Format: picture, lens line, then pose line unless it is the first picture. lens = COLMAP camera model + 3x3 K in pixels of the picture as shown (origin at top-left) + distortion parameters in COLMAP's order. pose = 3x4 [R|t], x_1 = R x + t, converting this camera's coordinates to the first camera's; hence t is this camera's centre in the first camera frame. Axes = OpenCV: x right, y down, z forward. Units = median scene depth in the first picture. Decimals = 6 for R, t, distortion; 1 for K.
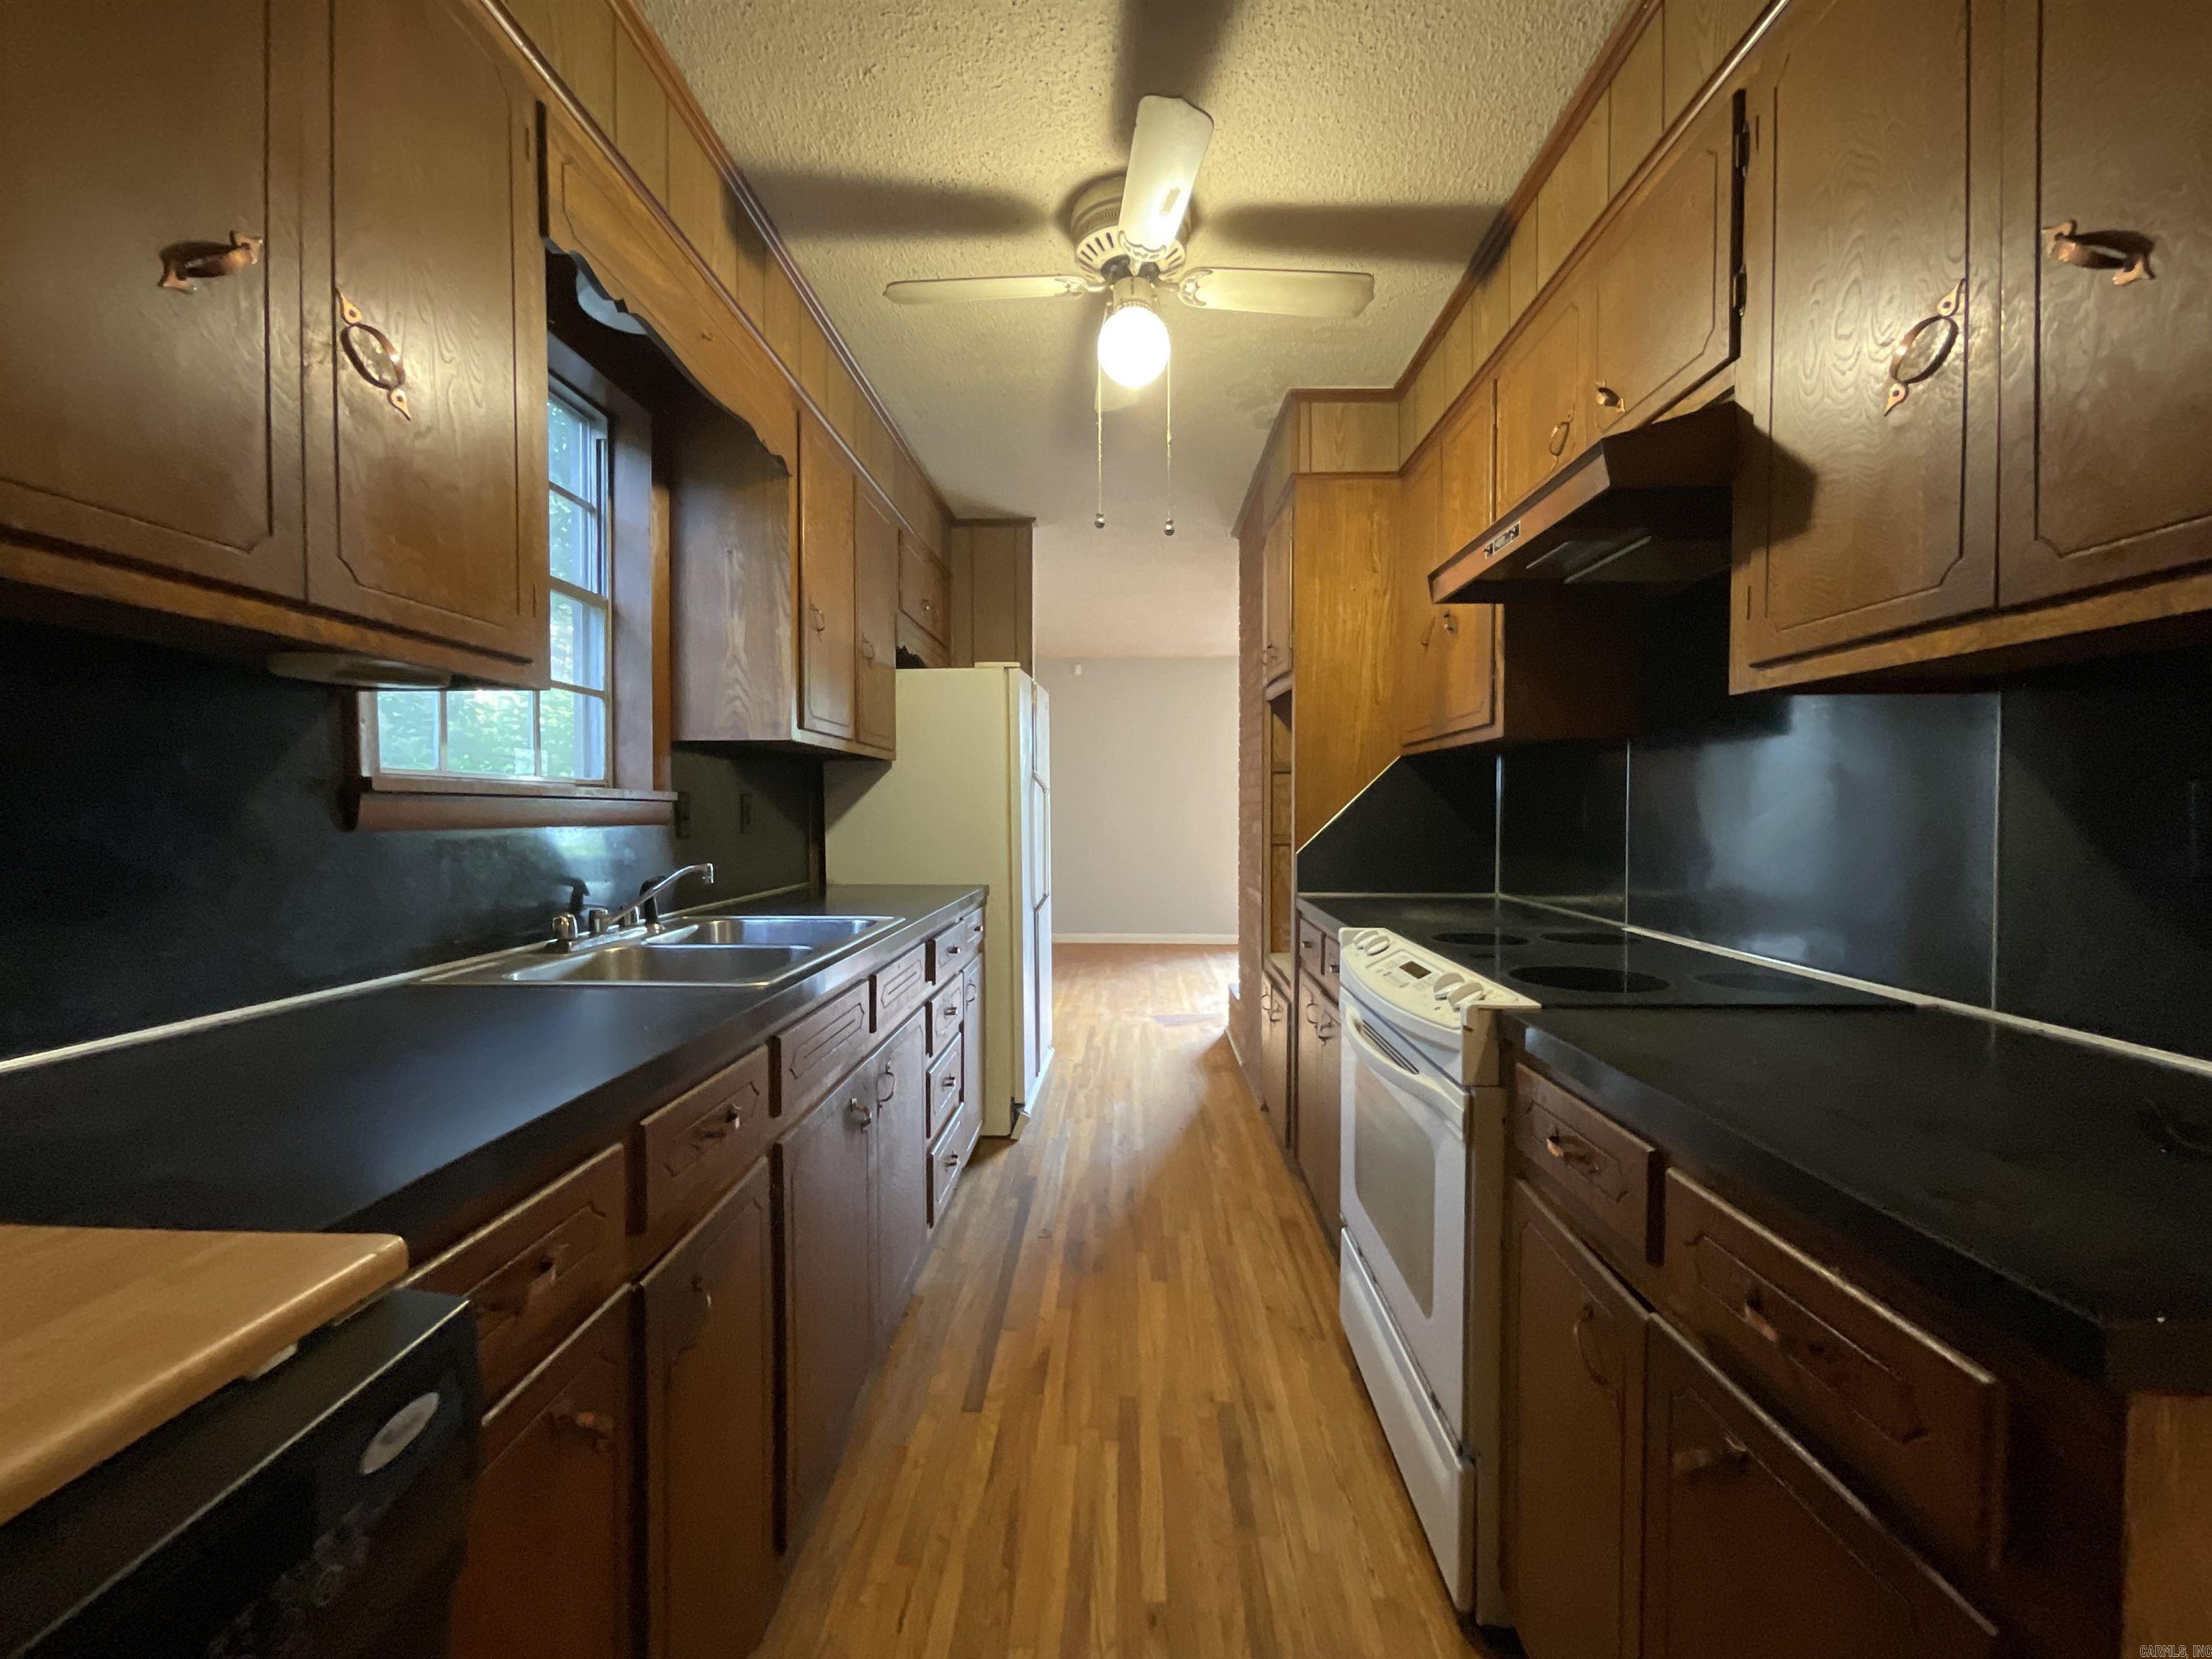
lens RADIAL K [[899.1, 0, 1111.5], [0, 899.1, 821.8], [0, 0, 1]] dist [-0.004503, 0.004385]
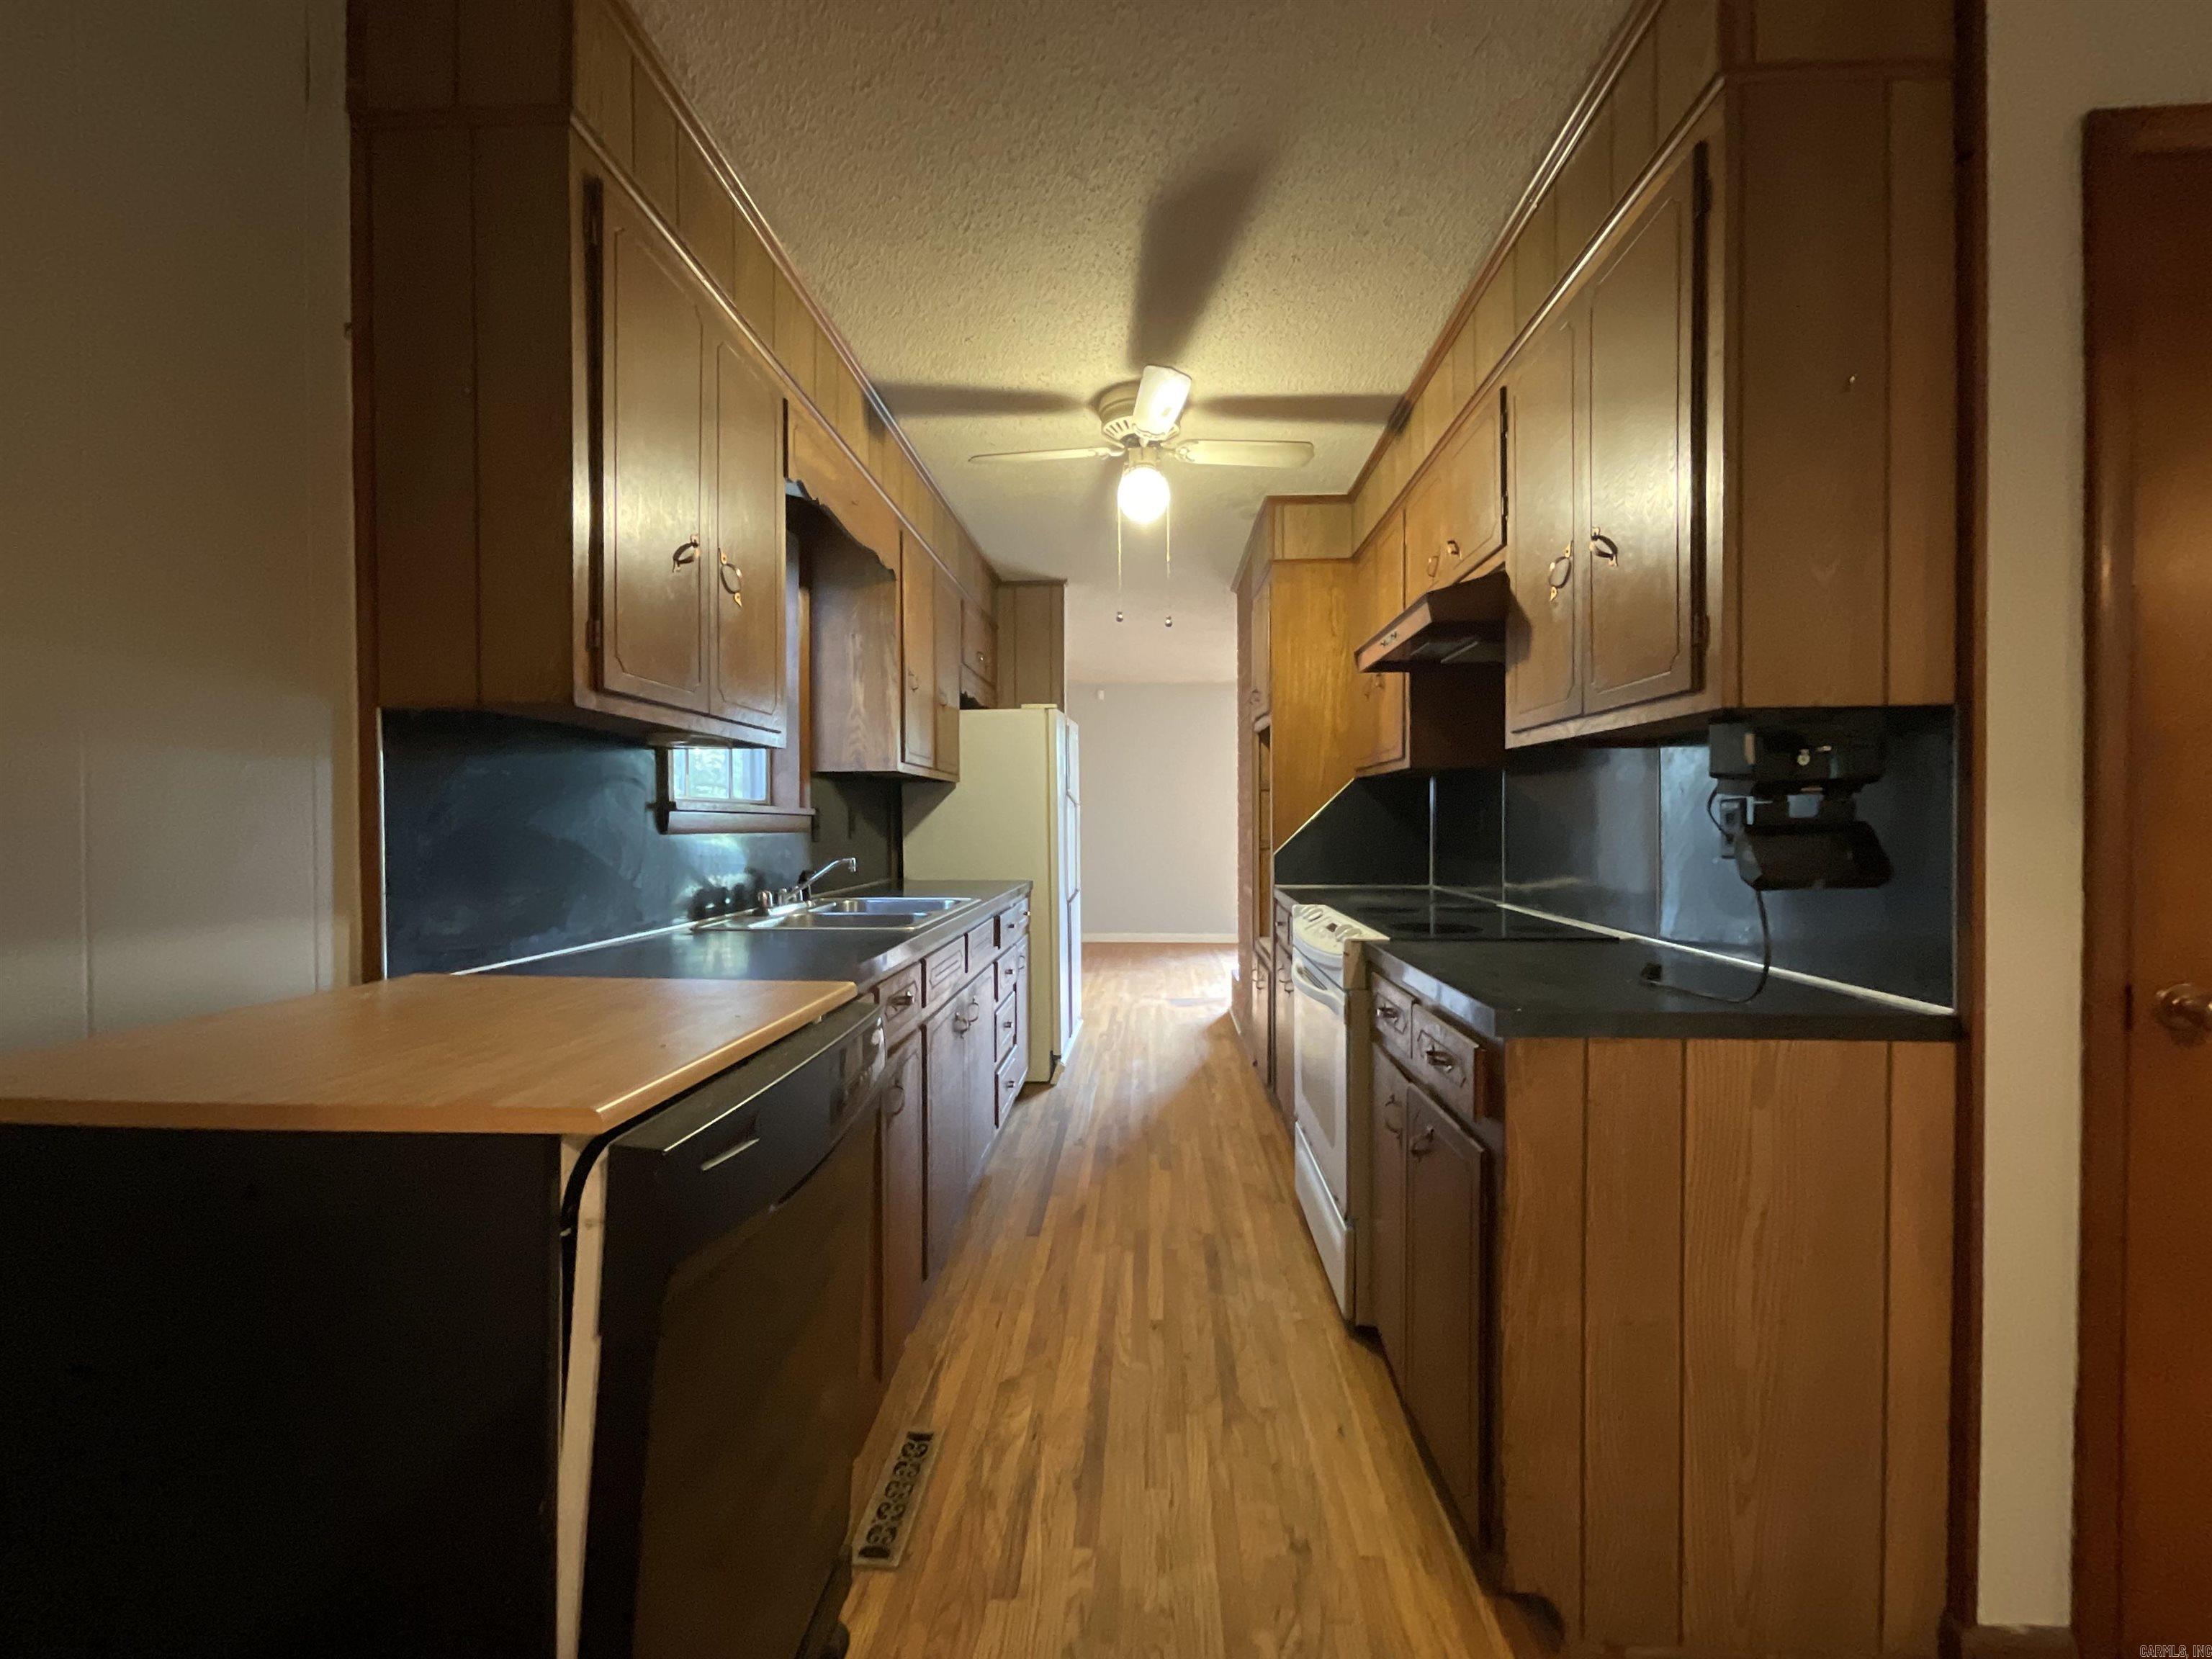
lens RADIAL K [[899.1, 0, 1110.7], [0, 899.1, 828.1], [0, 0, 1]] dist [-0.004503, 0.004385]
pose [[0.999692, -0.002179, -0.024735, 0.006139], [0.002035, 0.999981, -0.005842, 0.006556], [0.024747, 0.005790, 0.999677, -0.389372]]
